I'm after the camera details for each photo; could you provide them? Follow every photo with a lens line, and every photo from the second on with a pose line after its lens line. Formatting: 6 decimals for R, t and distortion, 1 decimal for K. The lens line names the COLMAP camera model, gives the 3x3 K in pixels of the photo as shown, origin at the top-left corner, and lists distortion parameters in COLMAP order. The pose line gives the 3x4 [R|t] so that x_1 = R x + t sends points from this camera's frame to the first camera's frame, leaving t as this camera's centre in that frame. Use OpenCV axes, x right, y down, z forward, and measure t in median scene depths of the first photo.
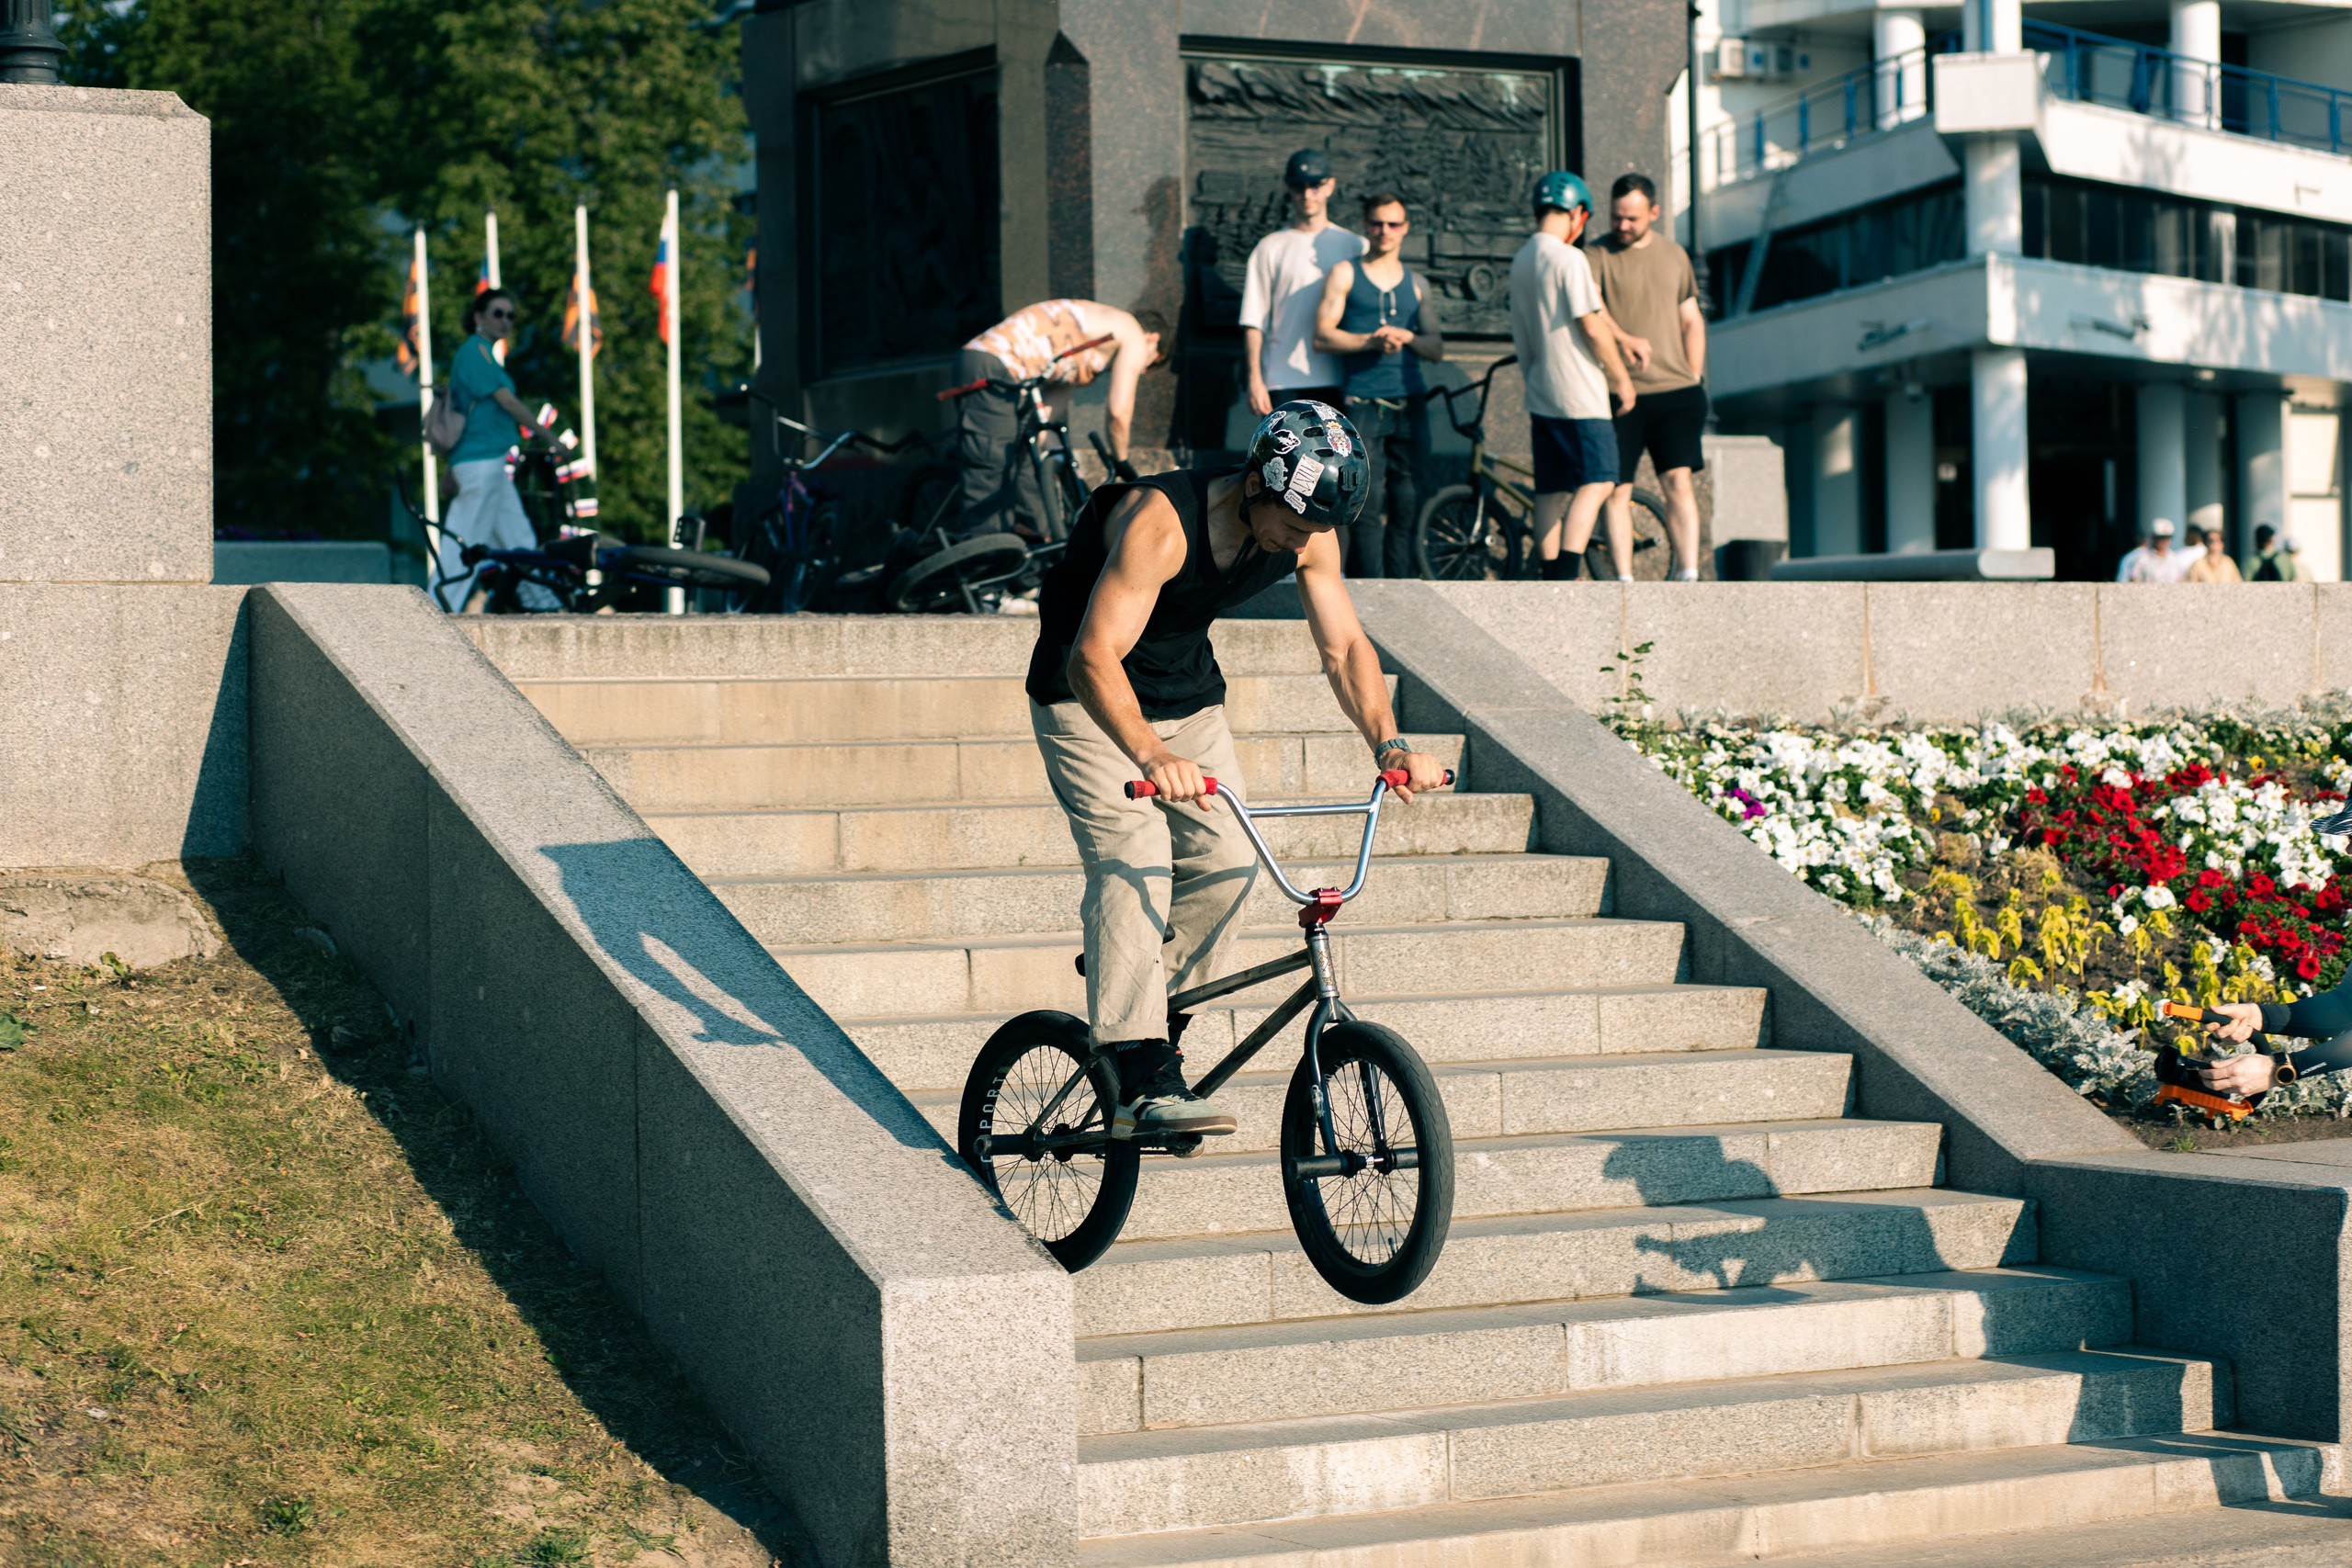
lens RADIAL K [[5645.0, 0, 1171.7], [0, 5645.0, 843.0], [0, 0, 1]] dist [-0.006619, -0.090511]
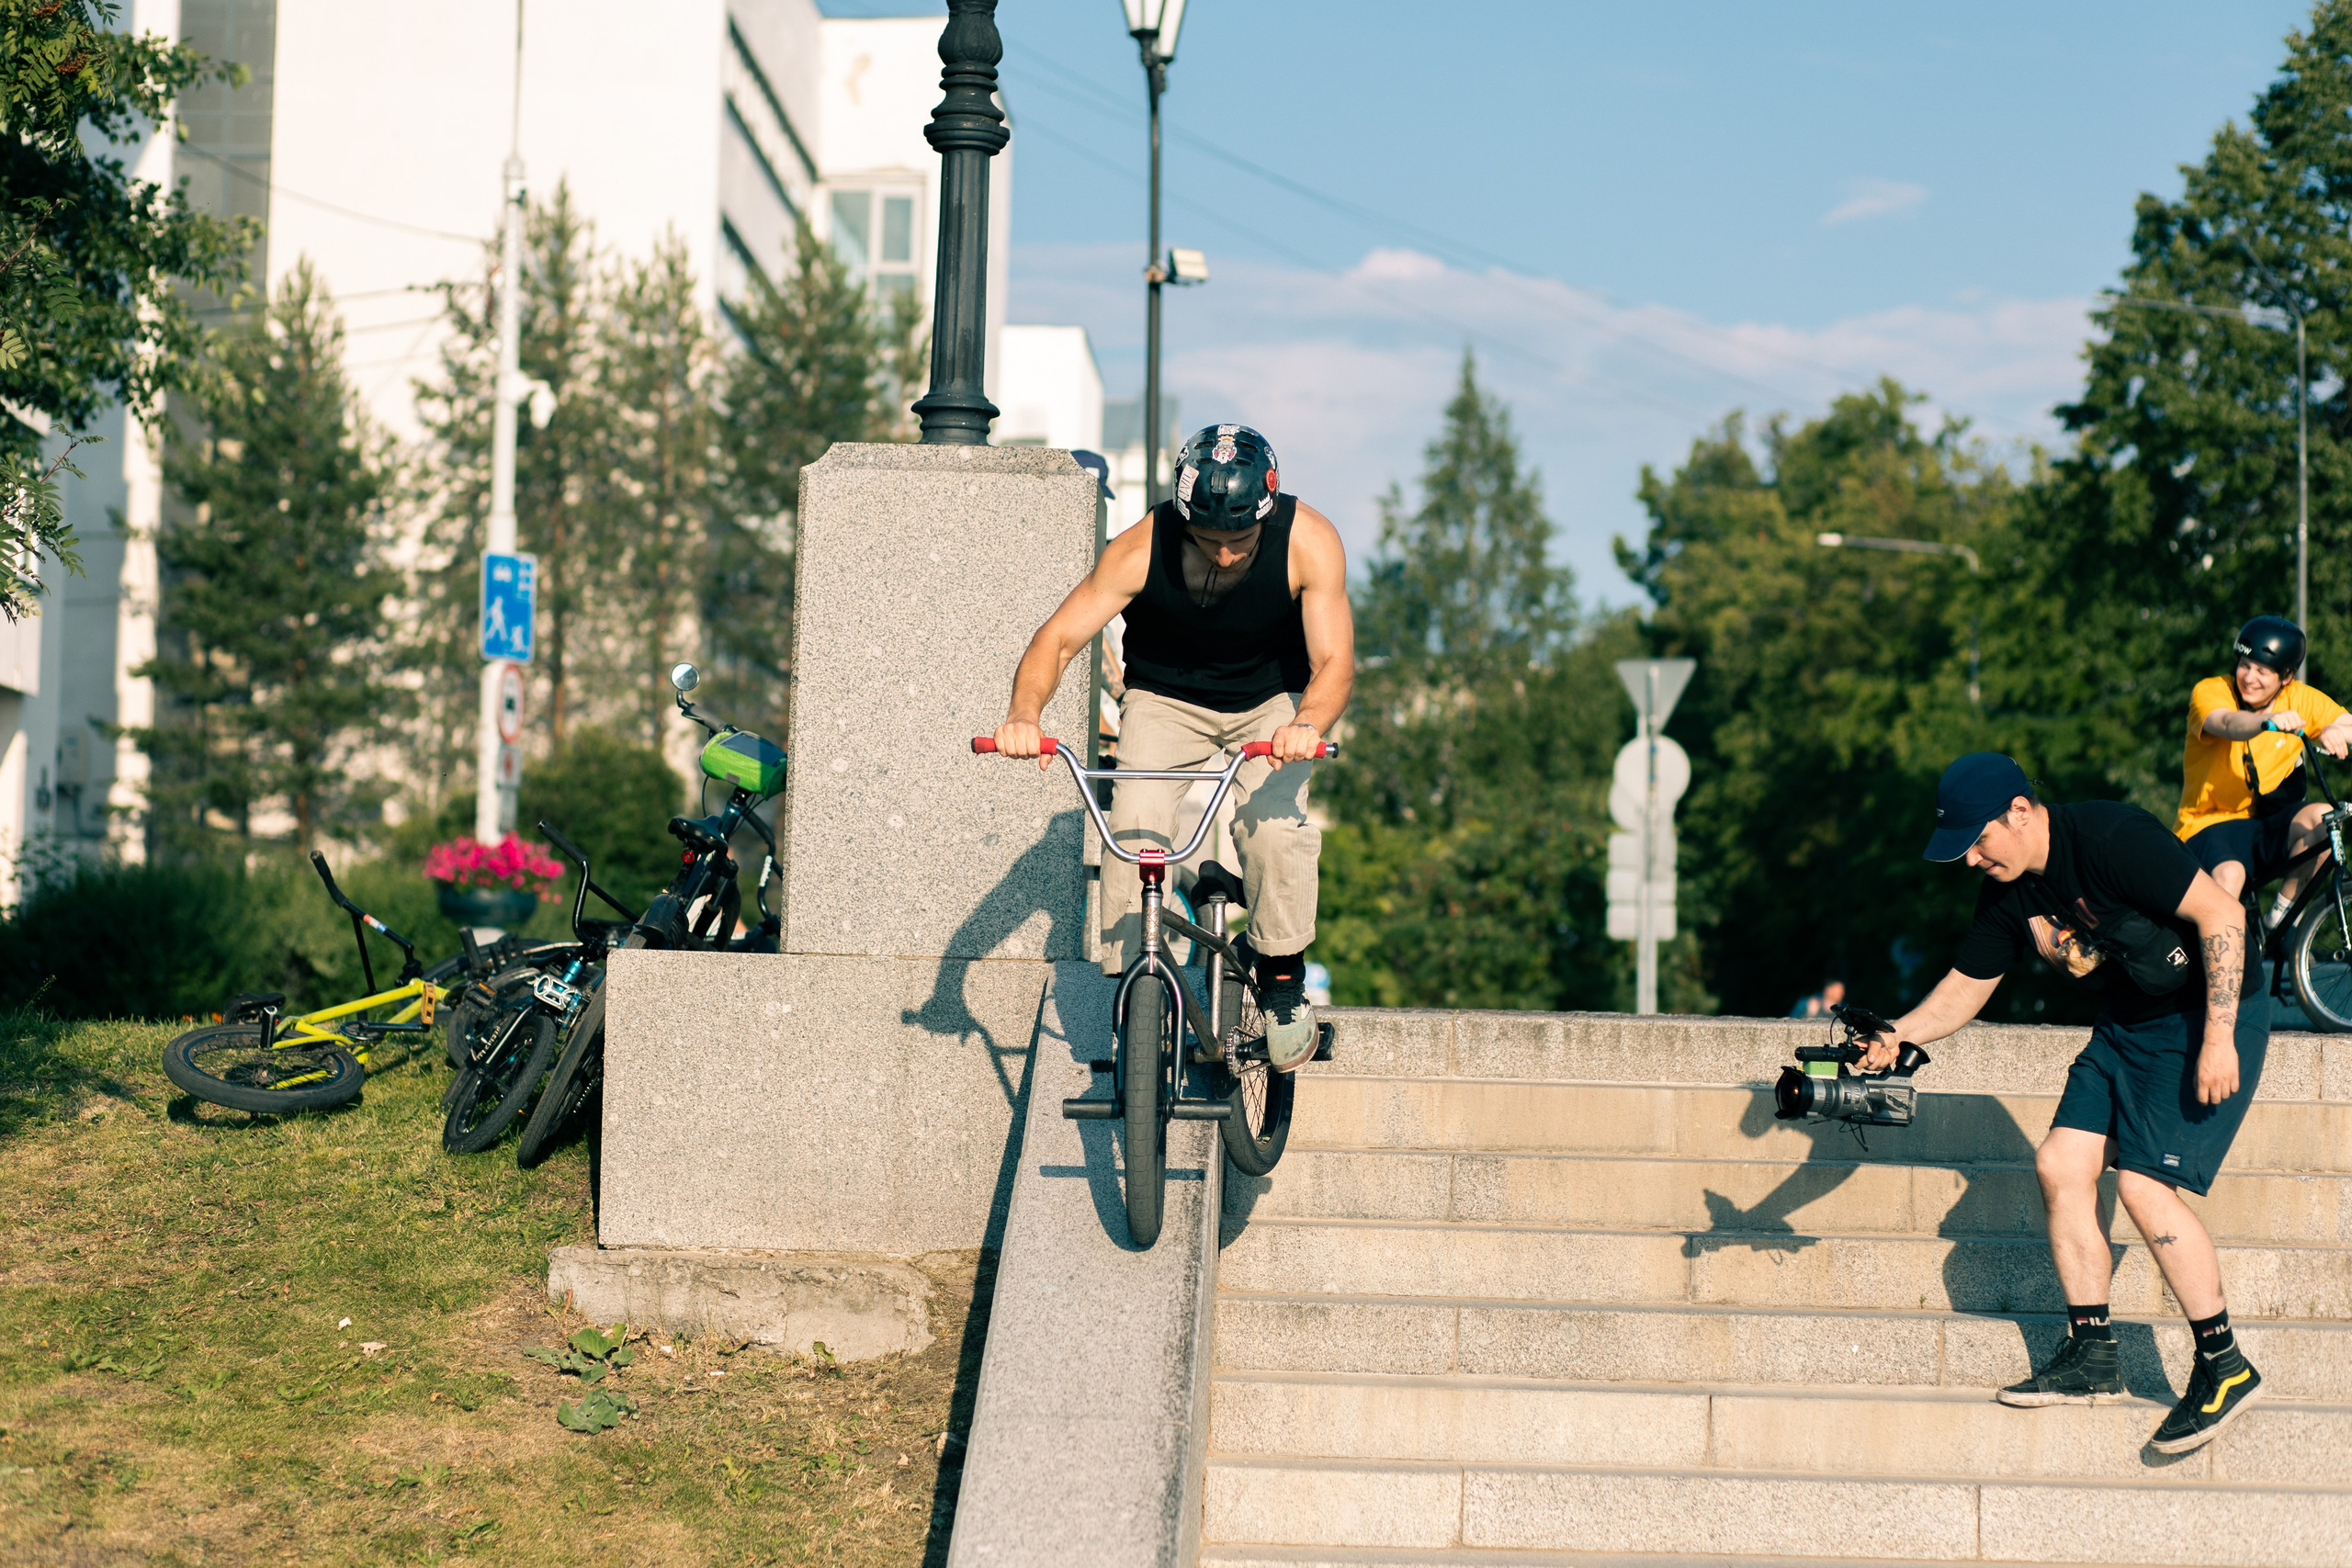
lens RADIAL K [[5628.3, 0, 1176.3], [0, 5628.3, 790.8], [0, 0, 1]] dist [-0.023186, -0.309839]
pose [[0.852195, 0.004177, -0.523207, 0.212492], [-0.050273, 0.995995, -0.073934, -0.003596], [0.520803, 0.089309, 0.848992, 0.127984]]
